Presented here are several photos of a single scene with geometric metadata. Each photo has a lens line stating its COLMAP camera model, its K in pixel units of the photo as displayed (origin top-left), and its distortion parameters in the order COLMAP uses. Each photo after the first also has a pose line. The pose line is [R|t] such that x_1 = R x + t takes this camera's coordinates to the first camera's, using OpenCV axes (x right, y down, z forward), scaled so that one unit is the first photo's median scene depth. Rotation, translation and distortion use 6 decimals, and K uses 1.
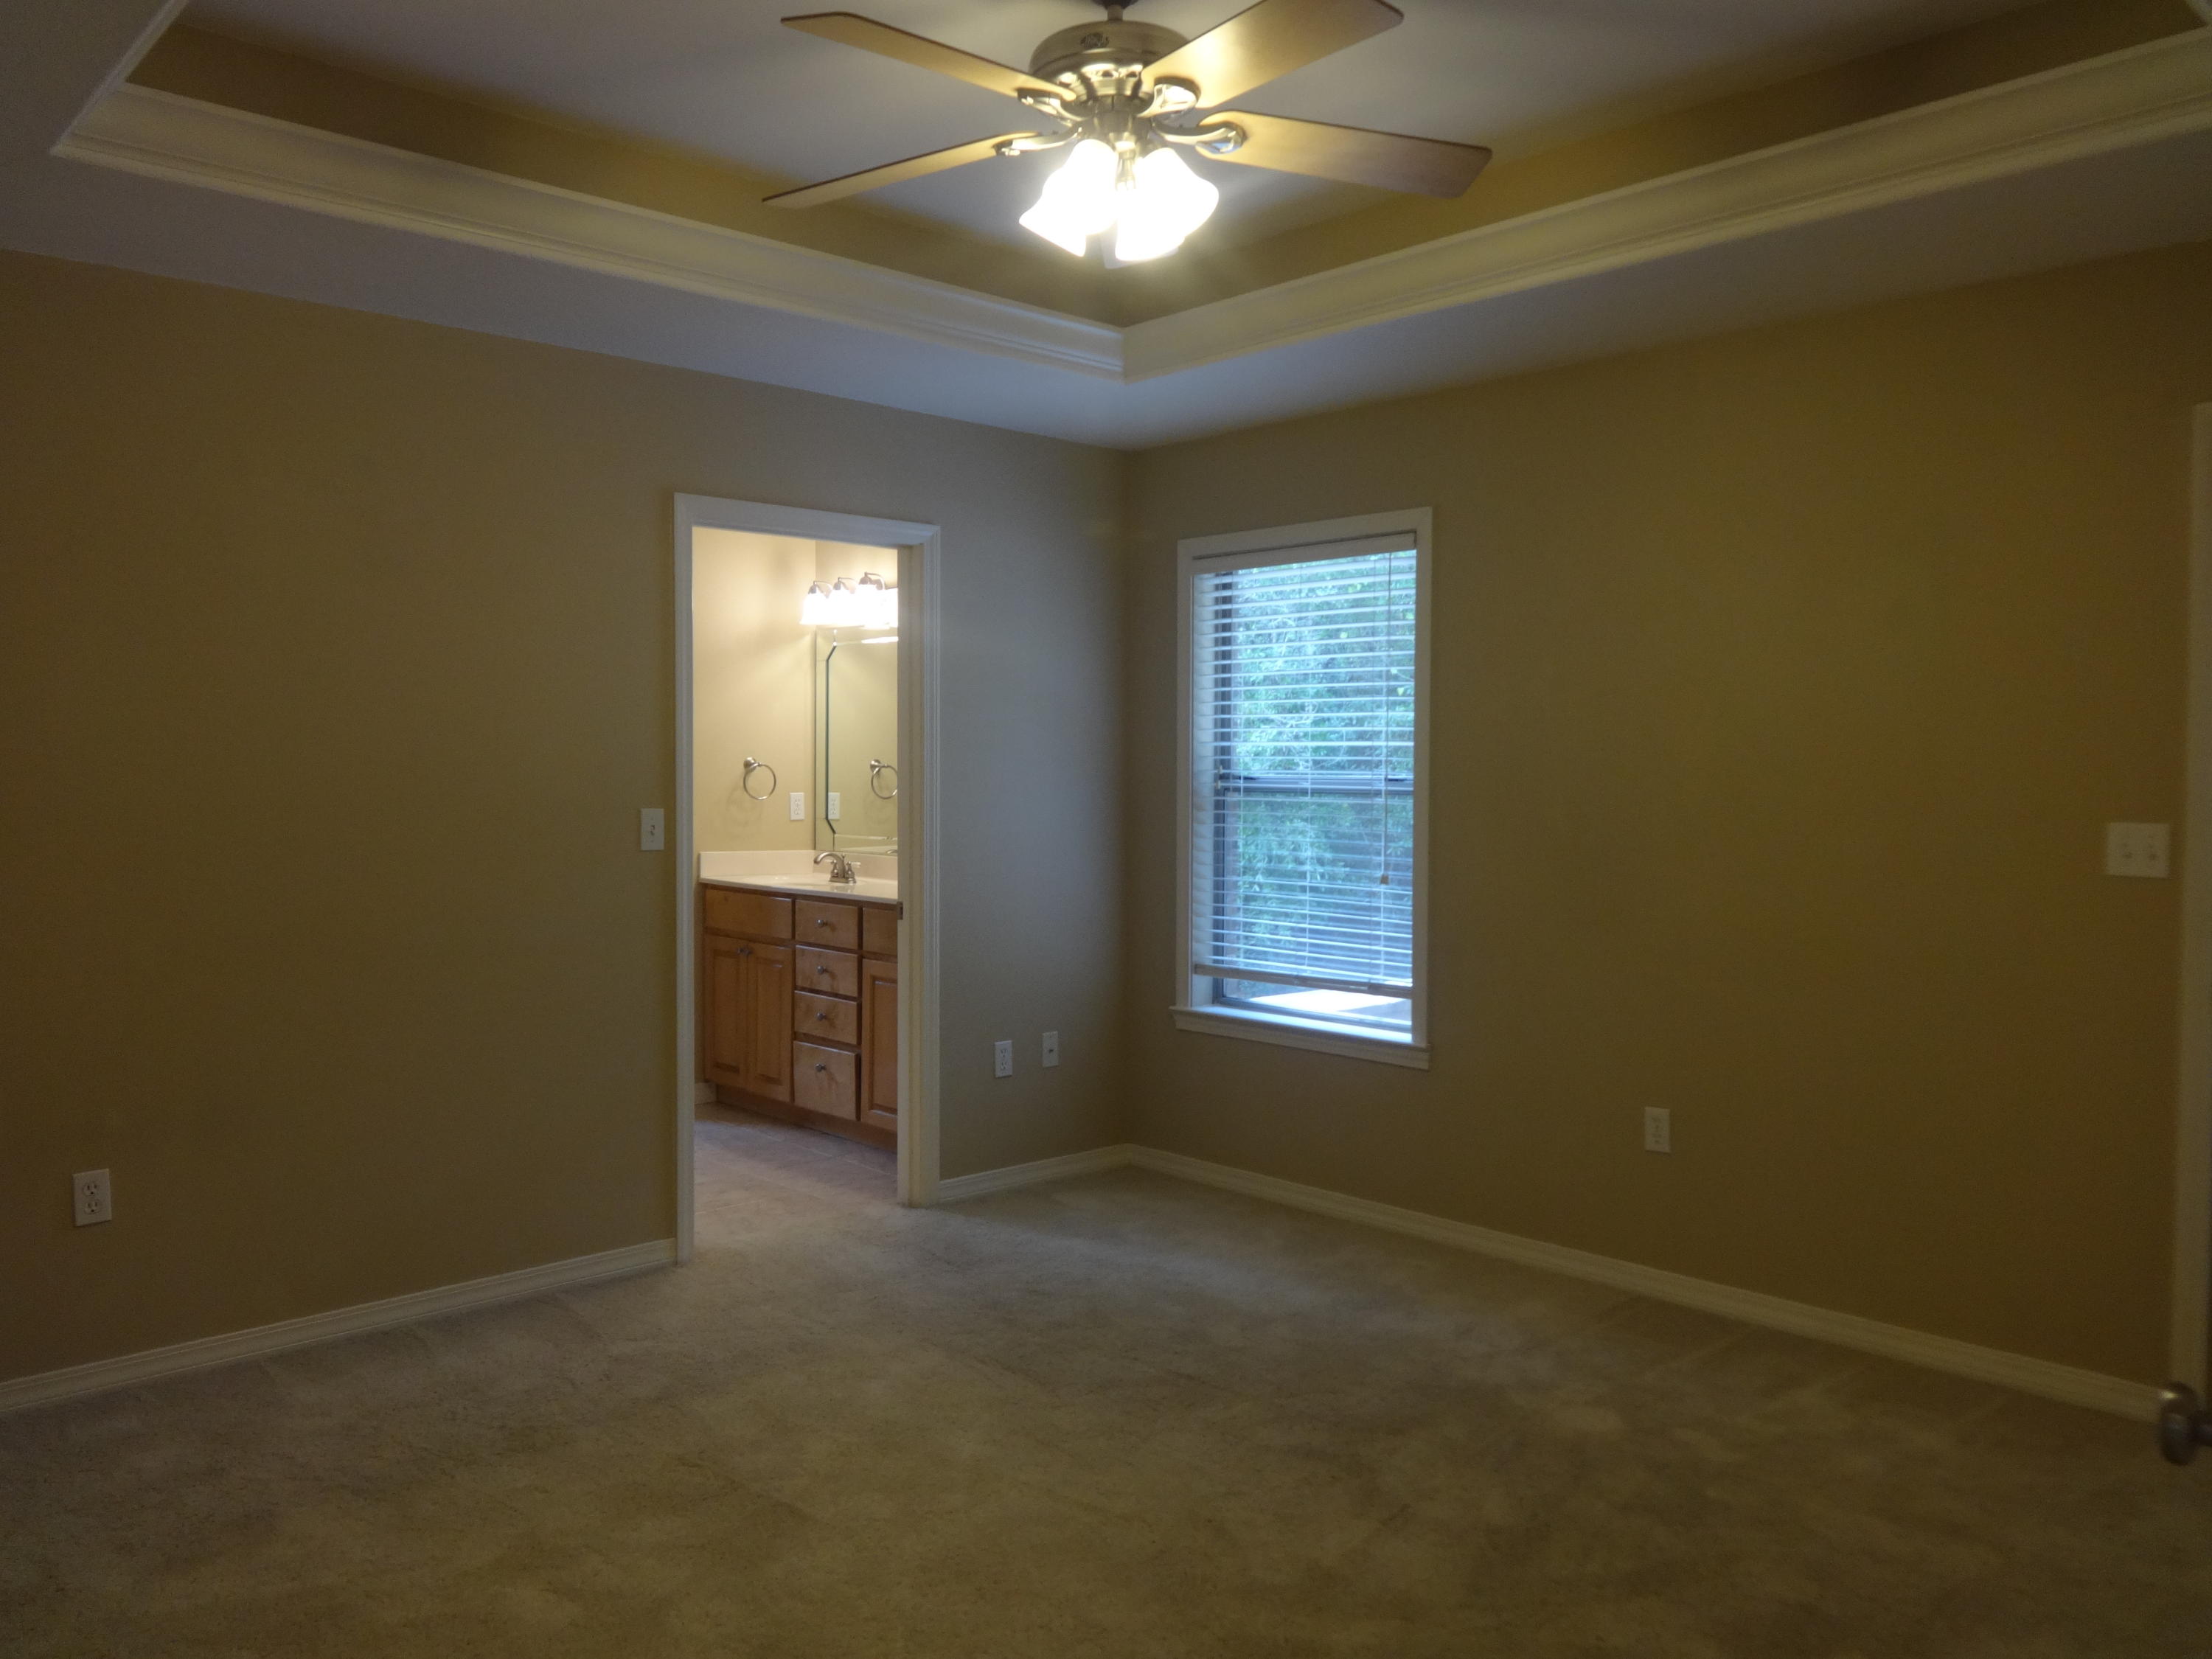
lens RADIAL K [[1804.2, 0, 1106.0], [0, 1804.2, 829.5], [0, 0, 1]] dist [0.011574, 0.000510]
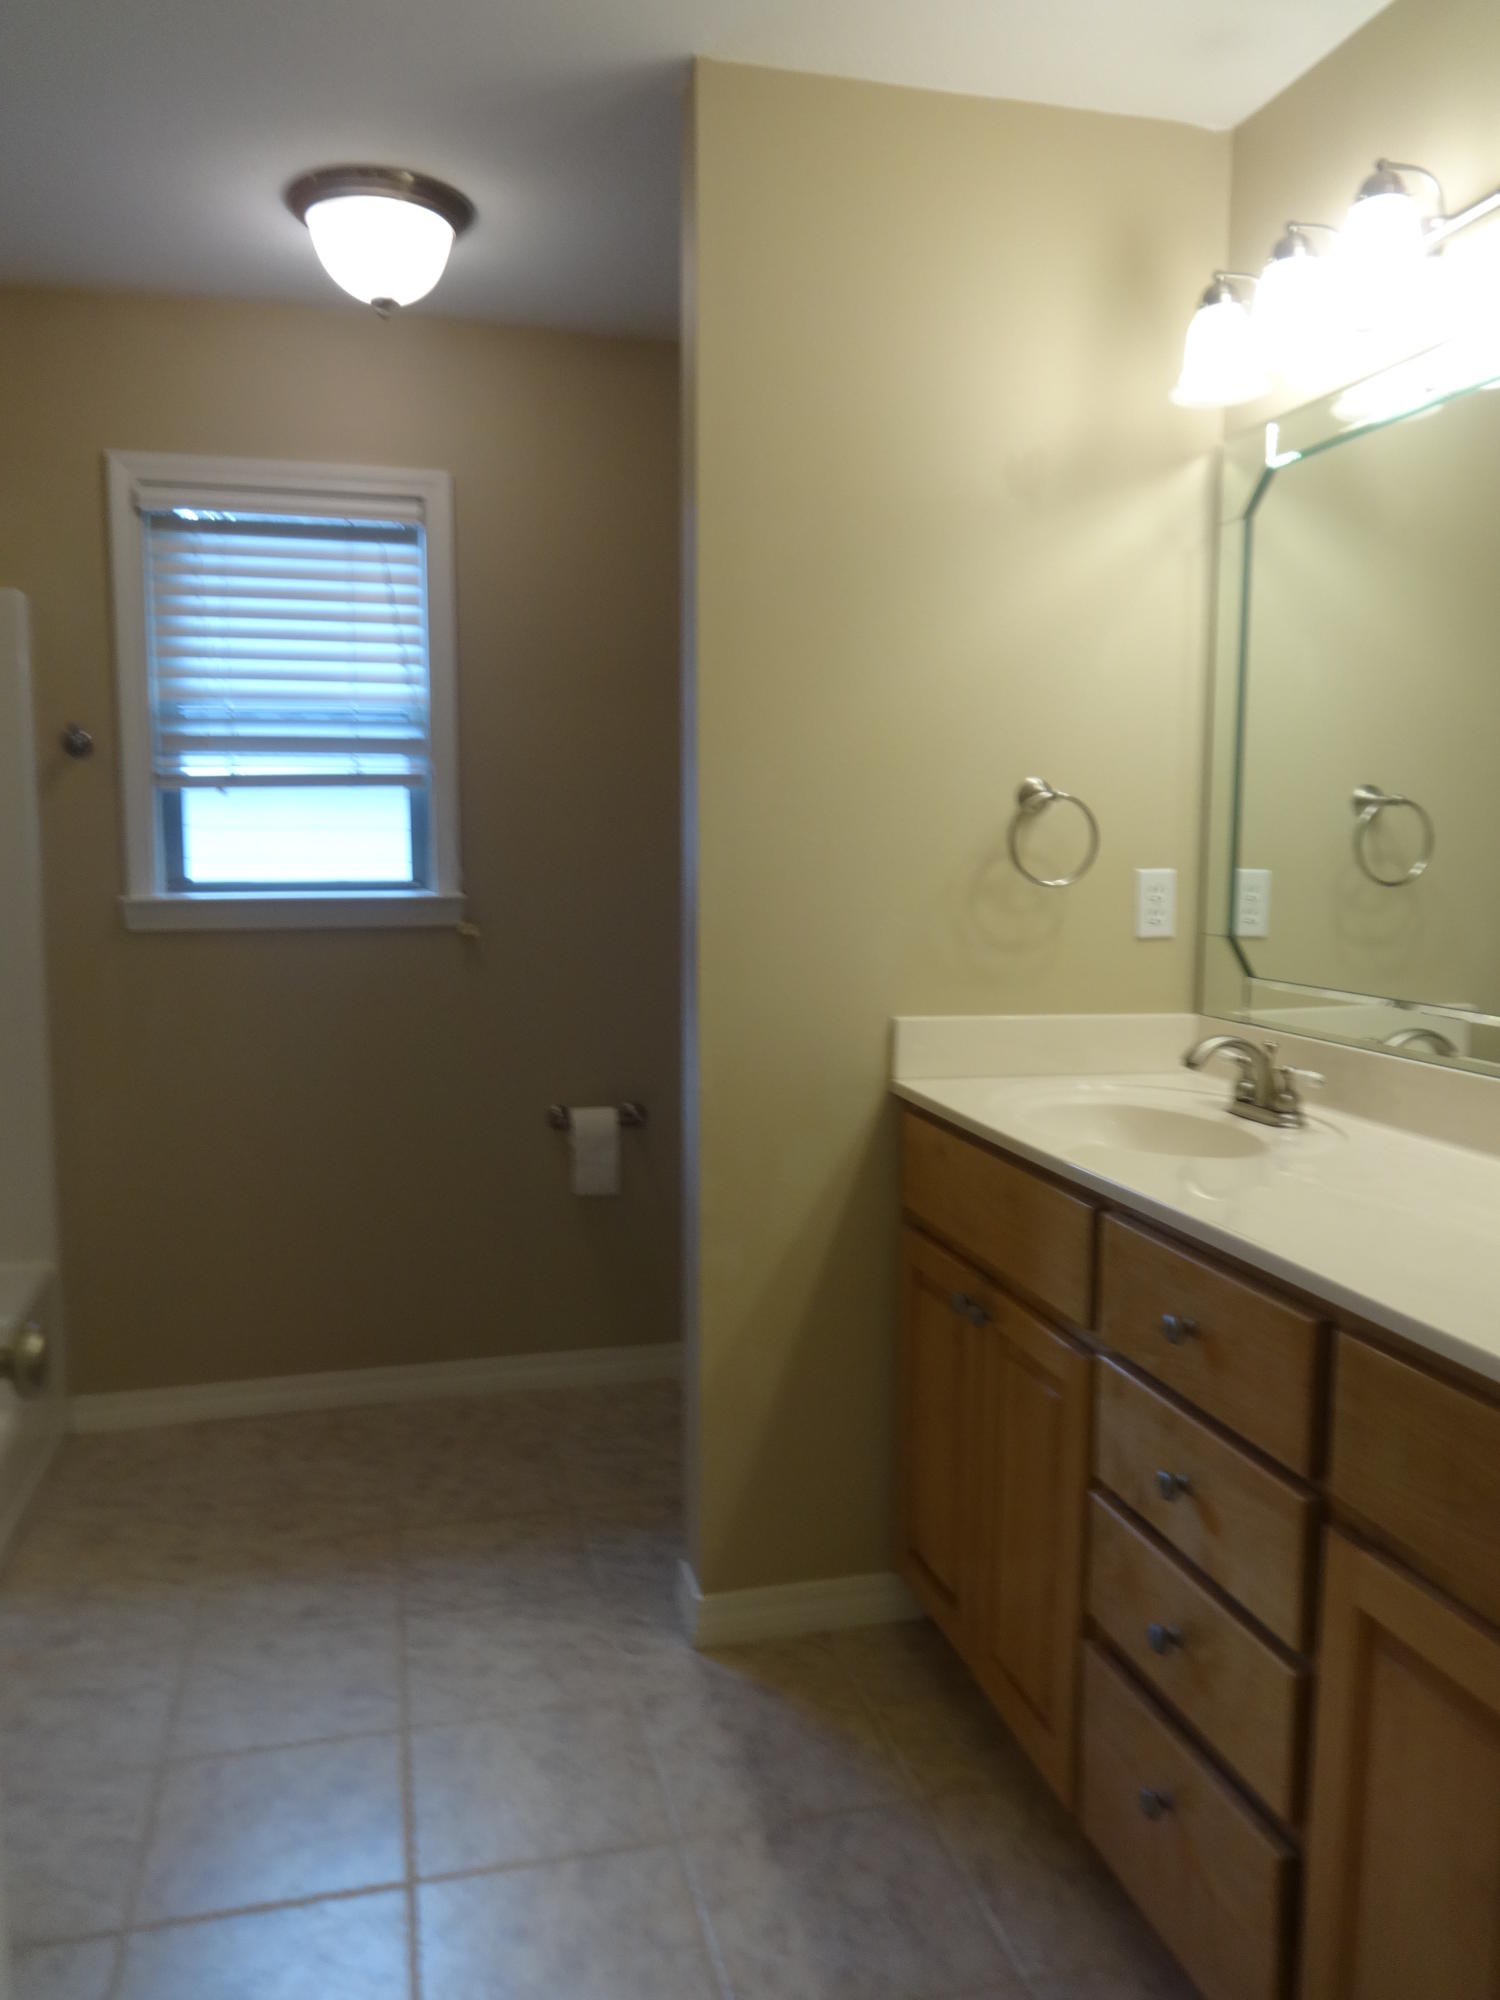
lens RADIAL K [[1488.4, 0, 750.0], [0, 1488.4, 1000.0], [0, 0, 1]] dist [-0.008191, -0.003753]
pose [[0.882684, 0.046553, -0.467656, -0.098238], [-0.013373, 0.997167, 0.074021, -0.014936], [0.469777, -0.059083, 0.880806, 0.685363]]
